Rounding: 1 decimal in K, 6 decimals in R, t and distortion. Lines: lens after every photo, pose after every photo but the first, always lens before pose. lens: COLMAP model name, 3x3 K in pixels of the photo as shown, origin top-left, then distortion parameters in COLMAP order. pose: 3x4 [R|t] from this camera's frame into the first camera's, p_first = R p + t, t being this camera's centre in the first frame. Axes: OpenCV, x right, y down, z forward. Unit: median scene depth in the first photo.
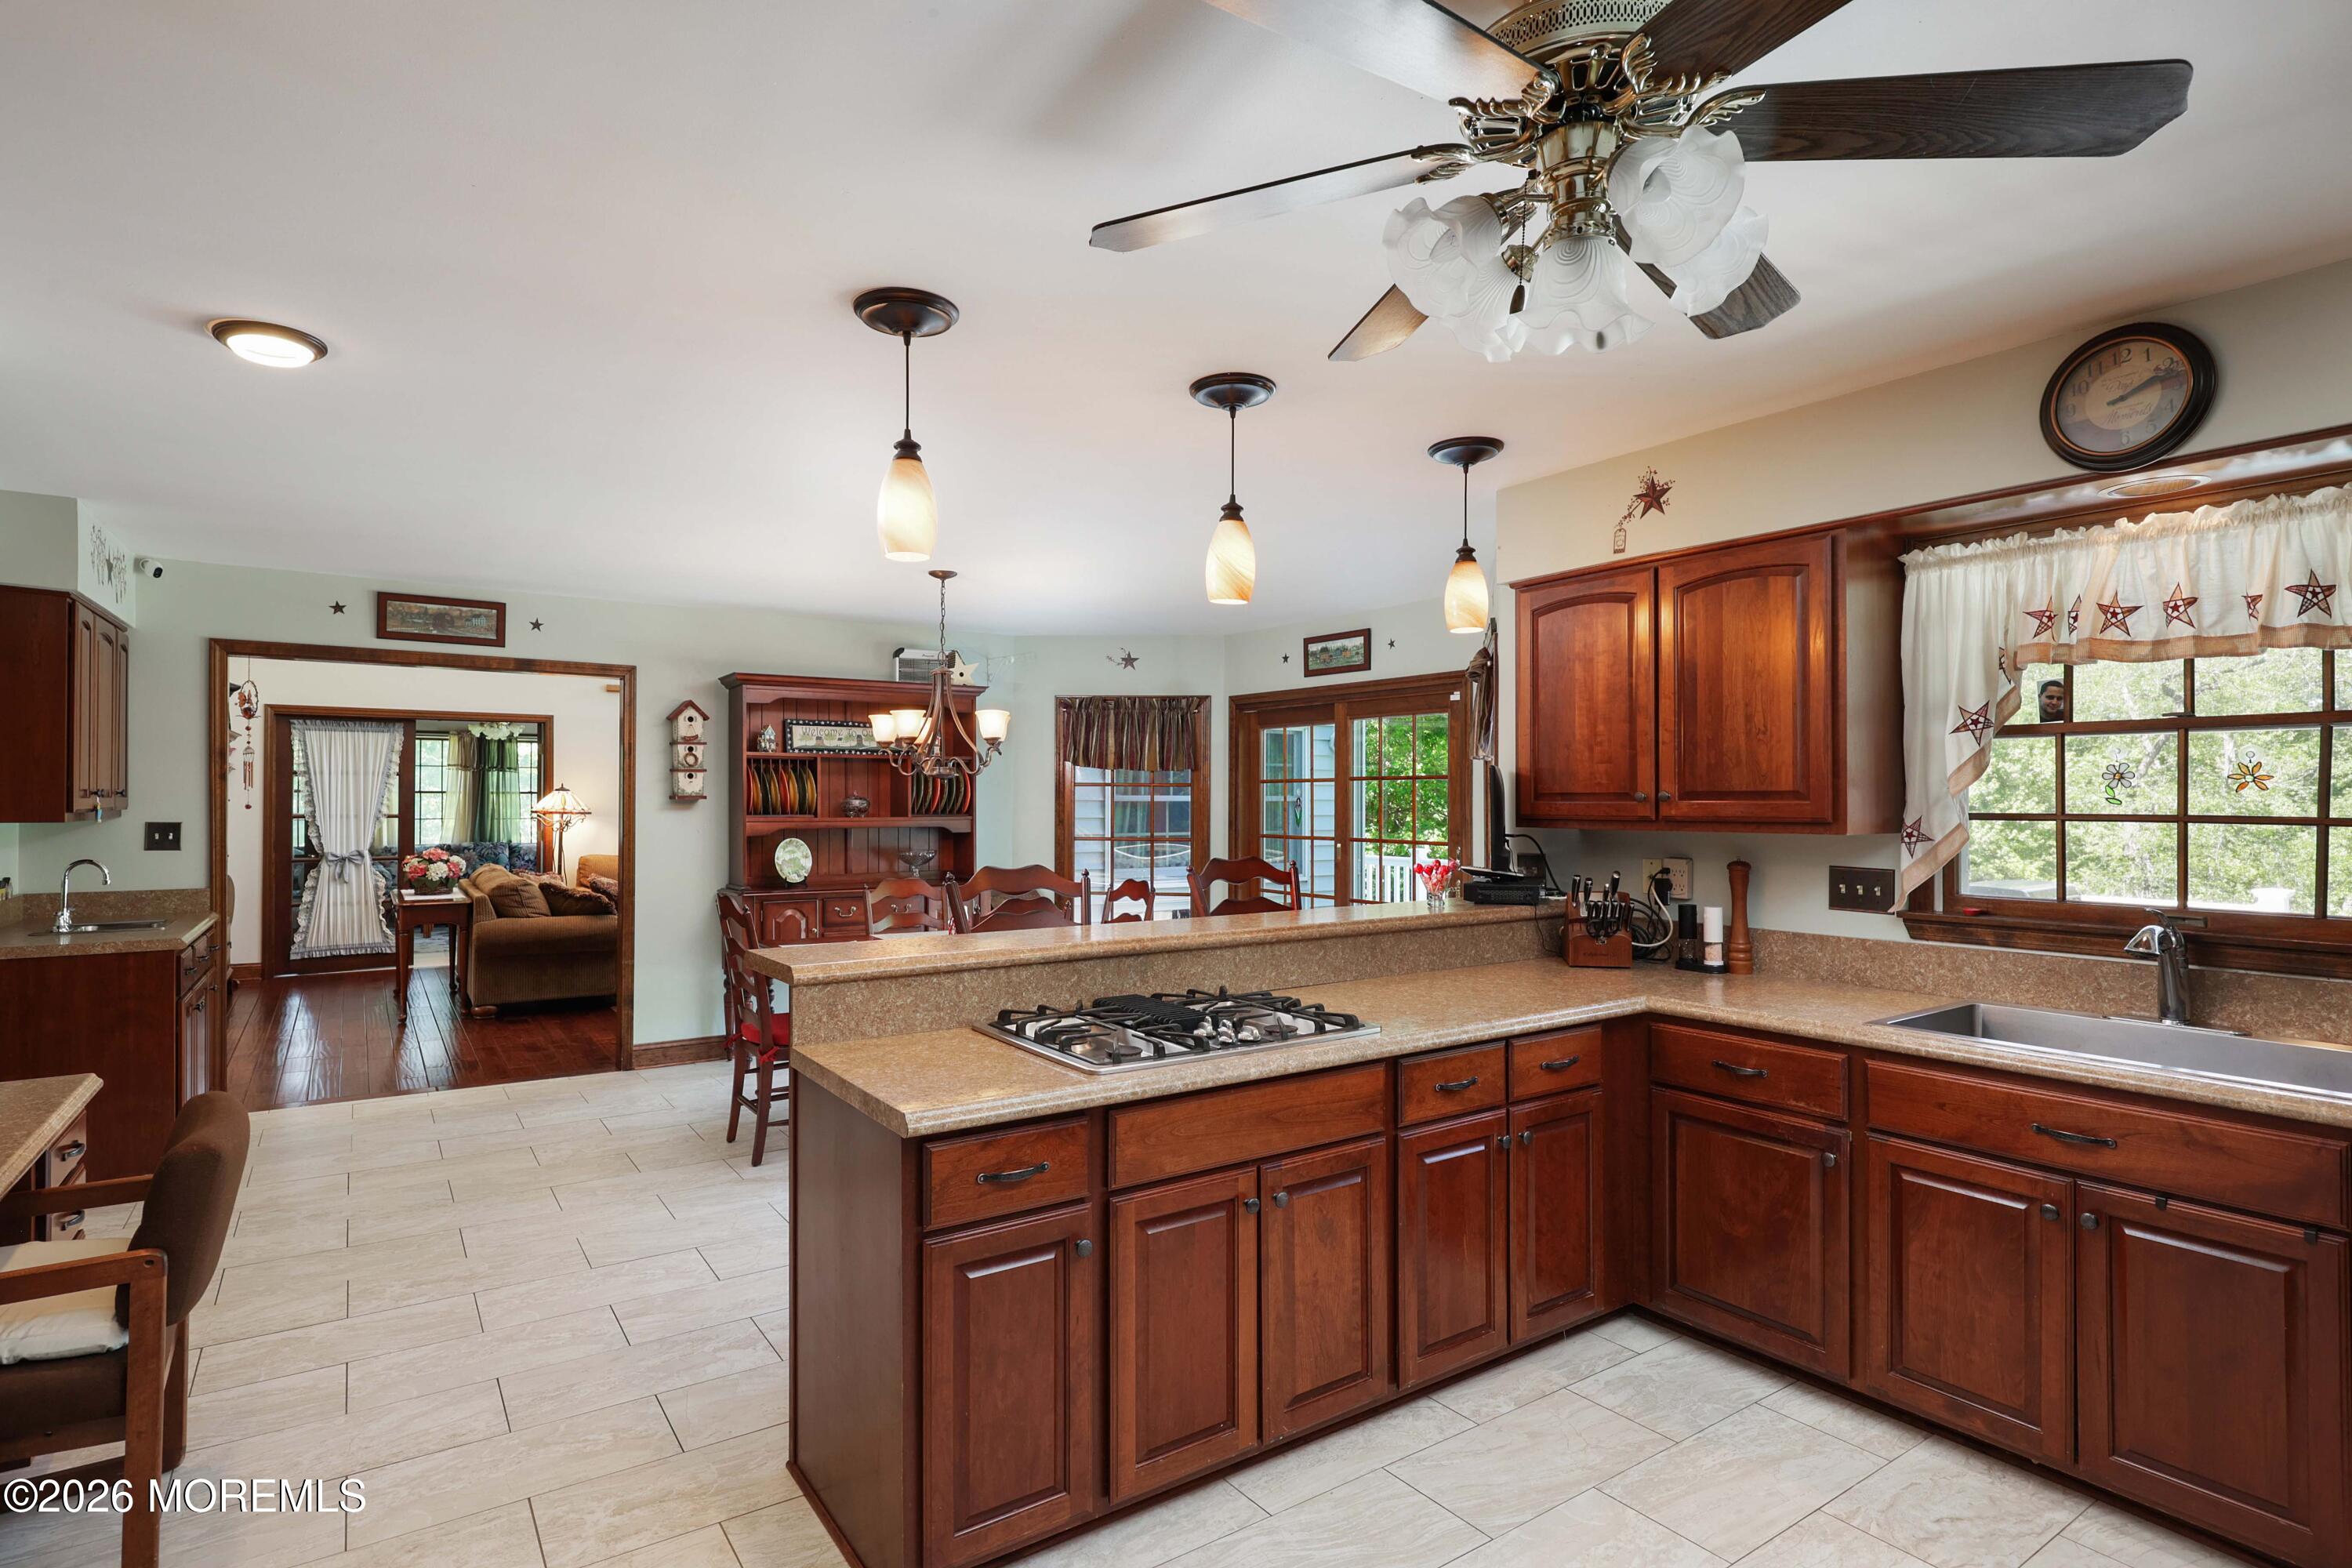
lens RADIAL K [[1185.4, 0, 1158.2], [0, 1185.4, 783.8], [0, 0, 1]] dist [-0.003489, -0.000257]
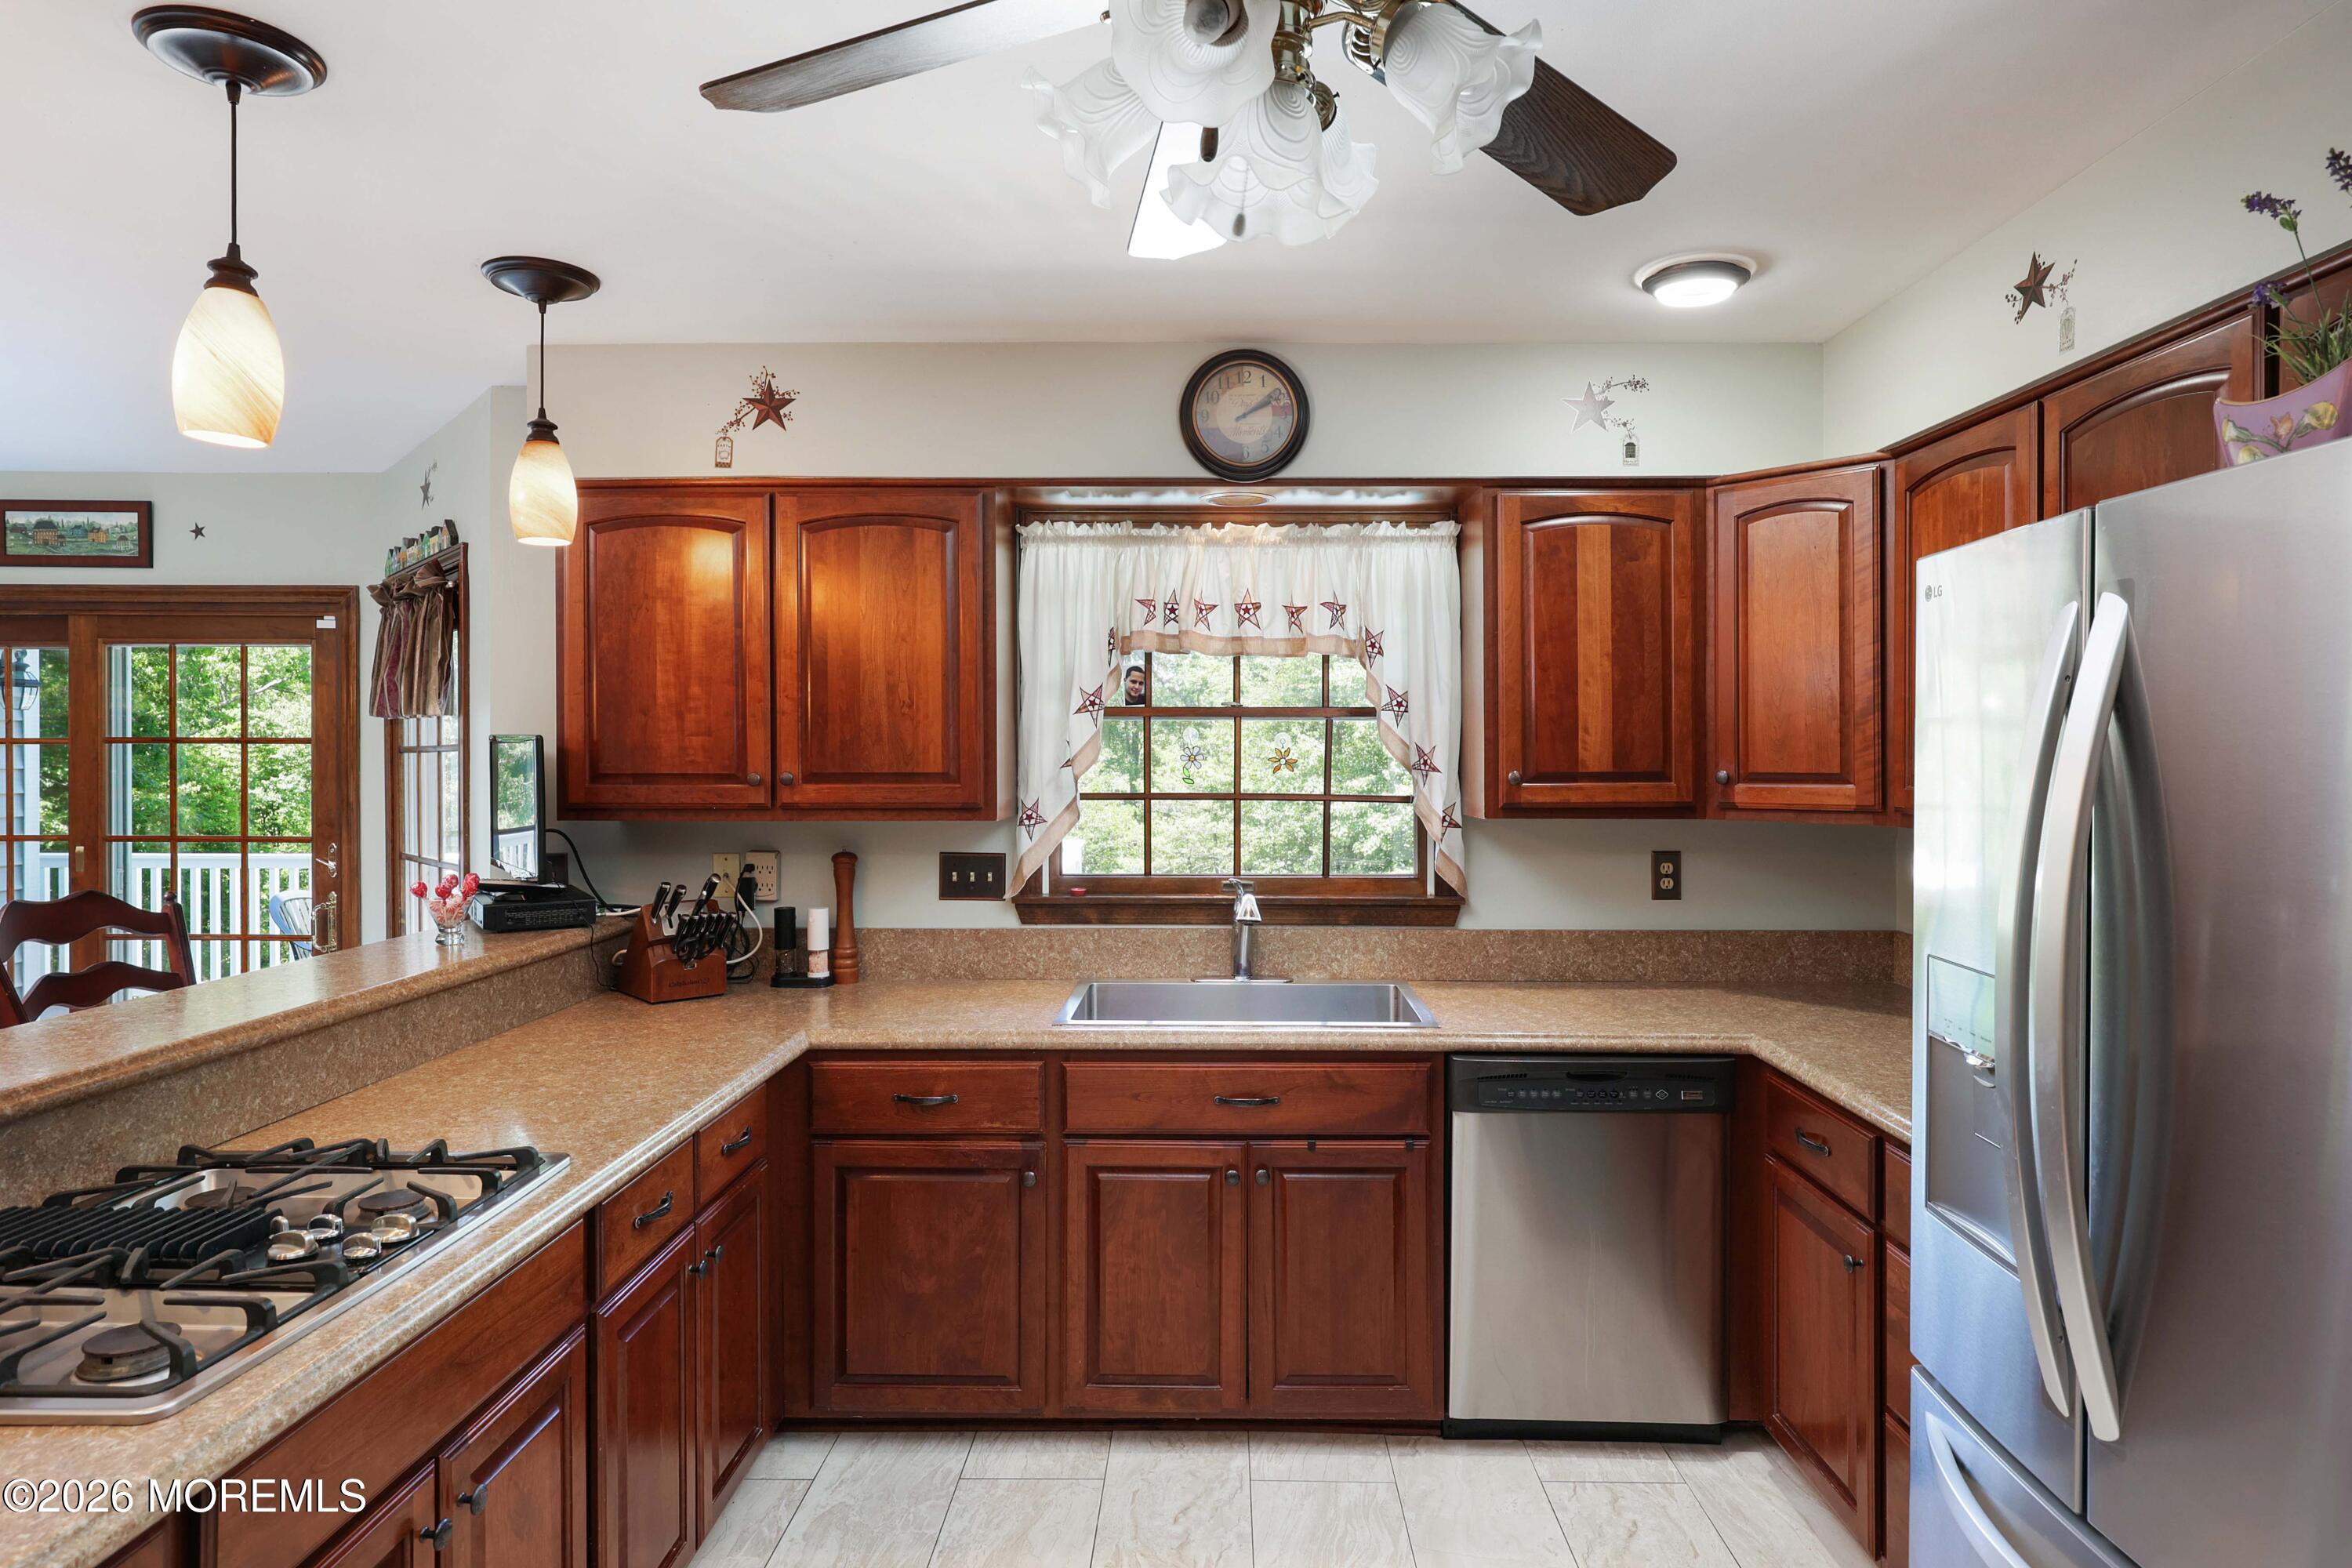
lens RADIAL K [[1339.8, 0, 1217.8], [0, 1339.8, 757.0], [0, 0, 1]] dist [-0.000375, -0.000933]
pose [[0.561886, -0.001101, 0.827214, -0.165362], [-0.011634, 0.999890, 0.009233, -0.016124], [-0.827133, -0.014812, 0.561811, 0.238320]]
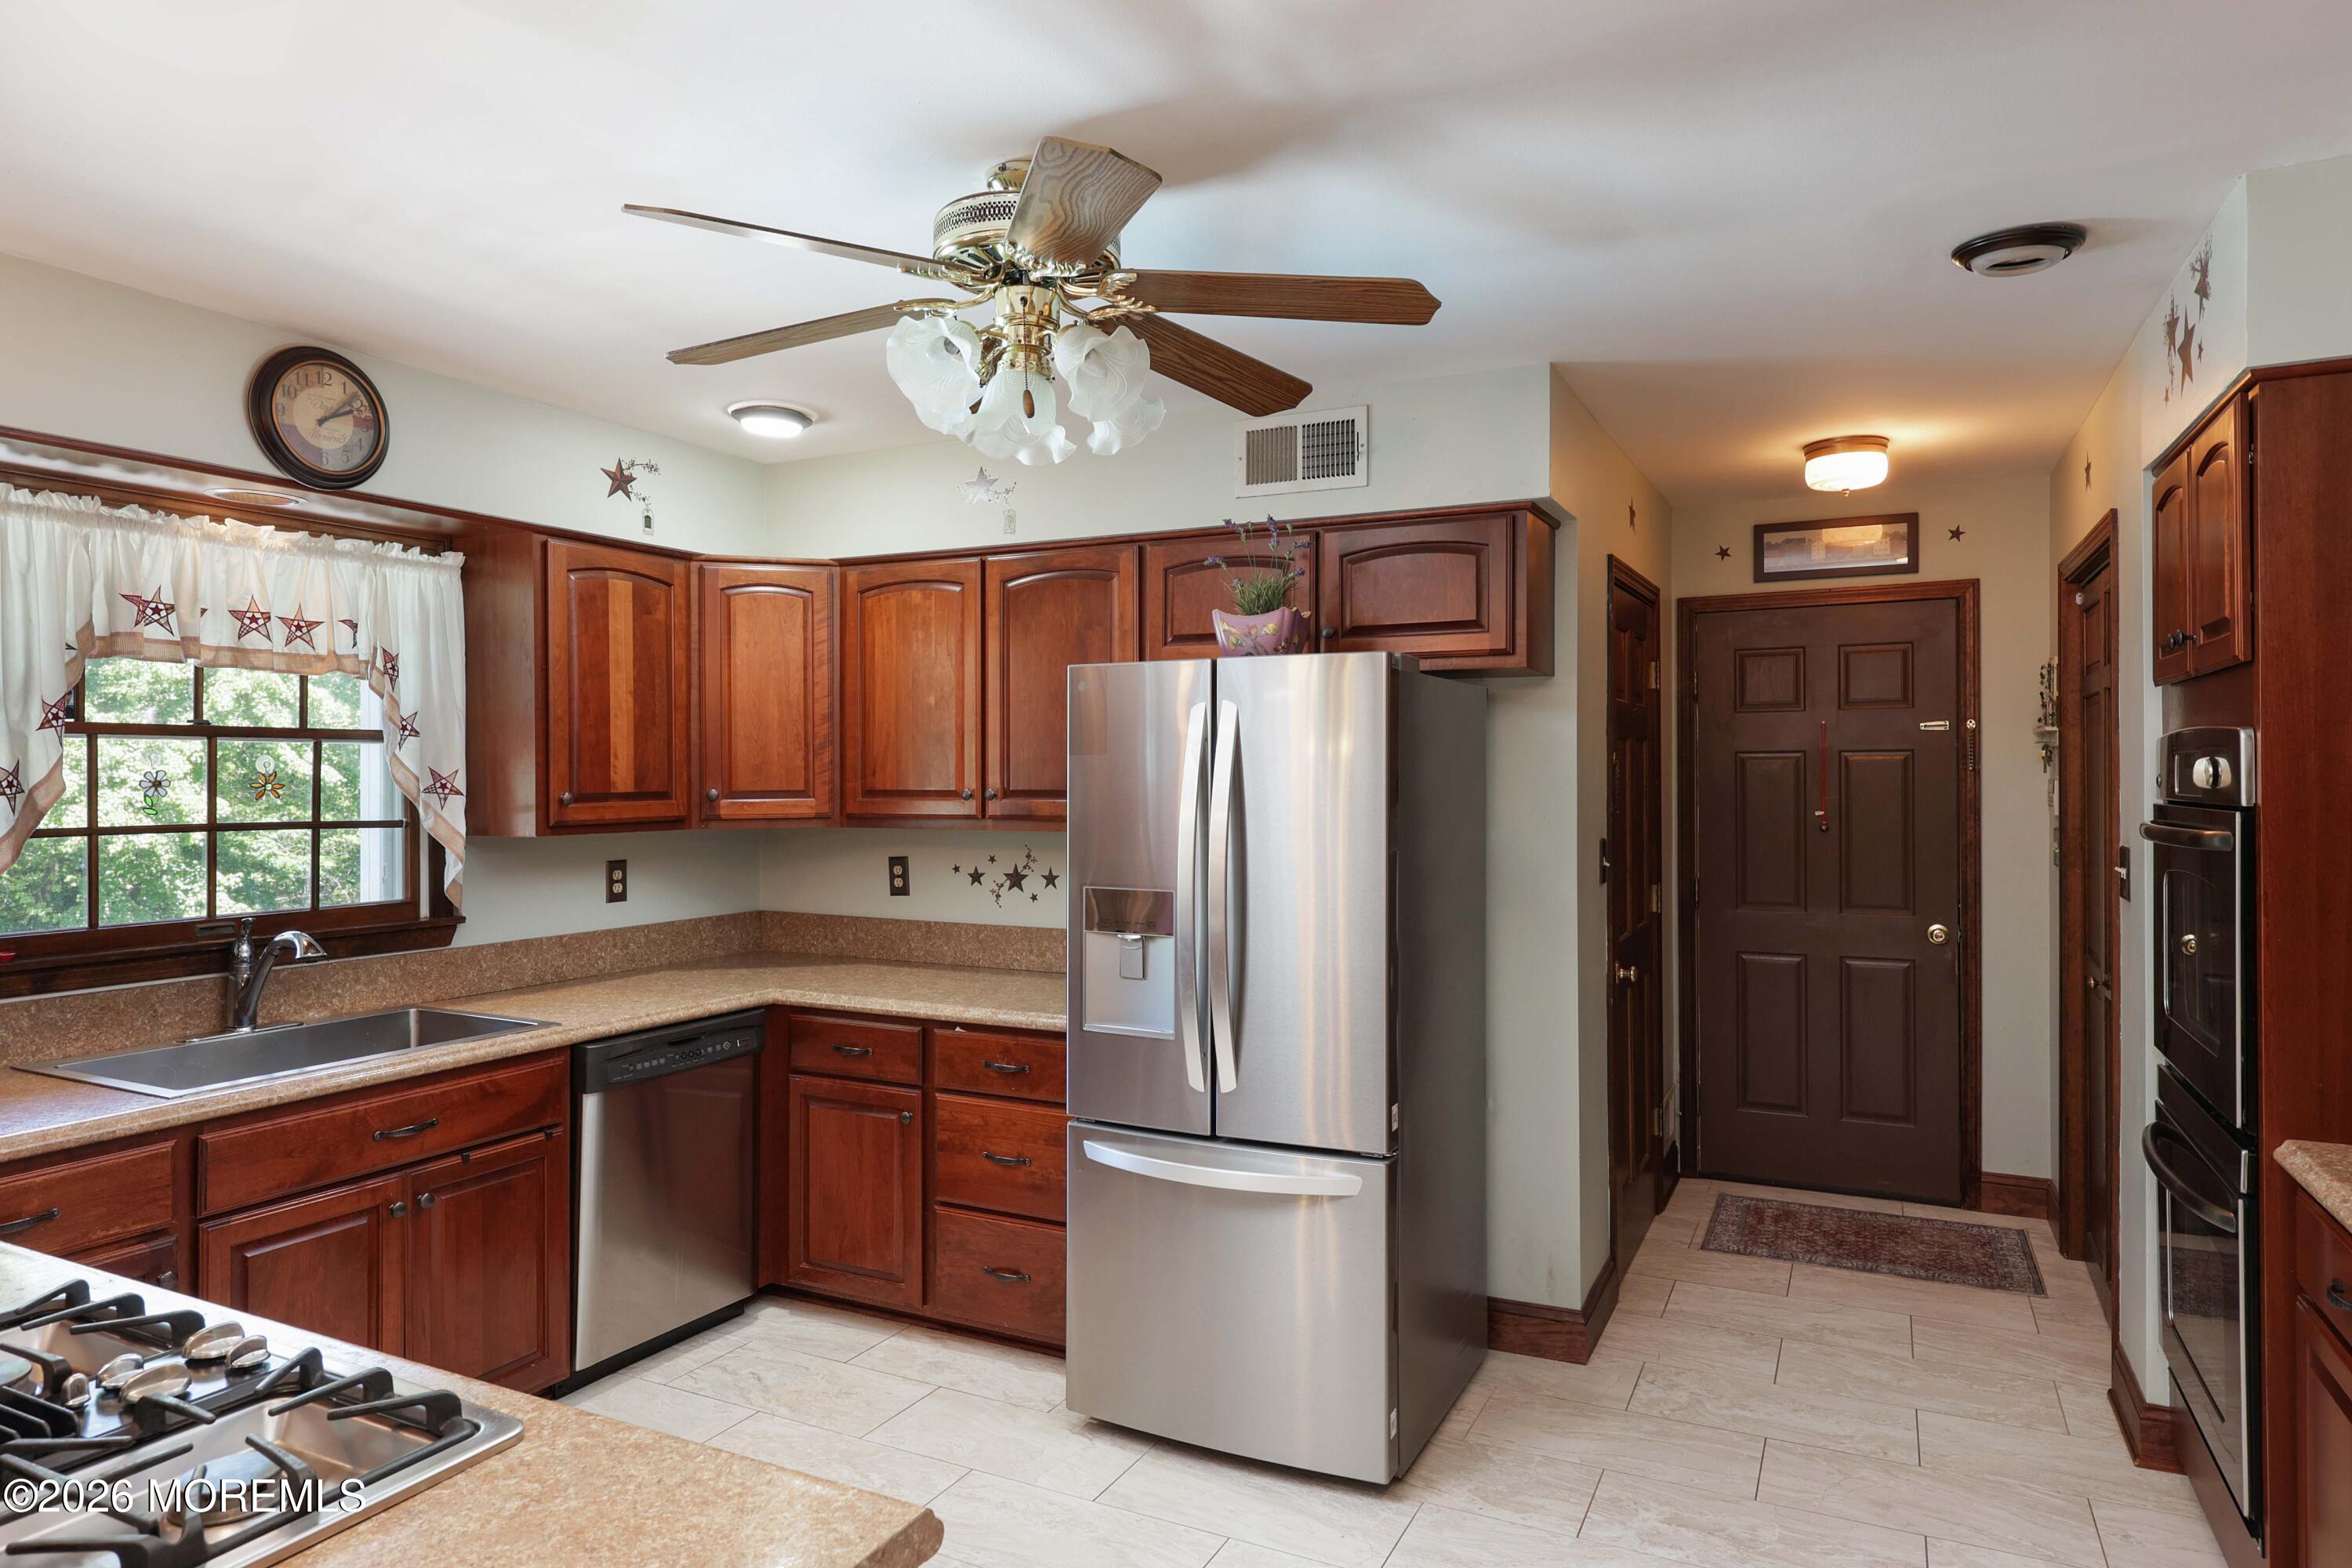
lens RADIAL K [[1368.3, 0, 1191.6], [0, 1368.3, 774.4], [0, 0, 1]] dist [0.003136, 0.000174]
pose [[-0.492151, 0.001695, 0.870508, -0.436740], [-0.006814, 0.999960, -0.005799, -0.011440], [-0.870483, -0.008786, -0.492120, 0.682780]]
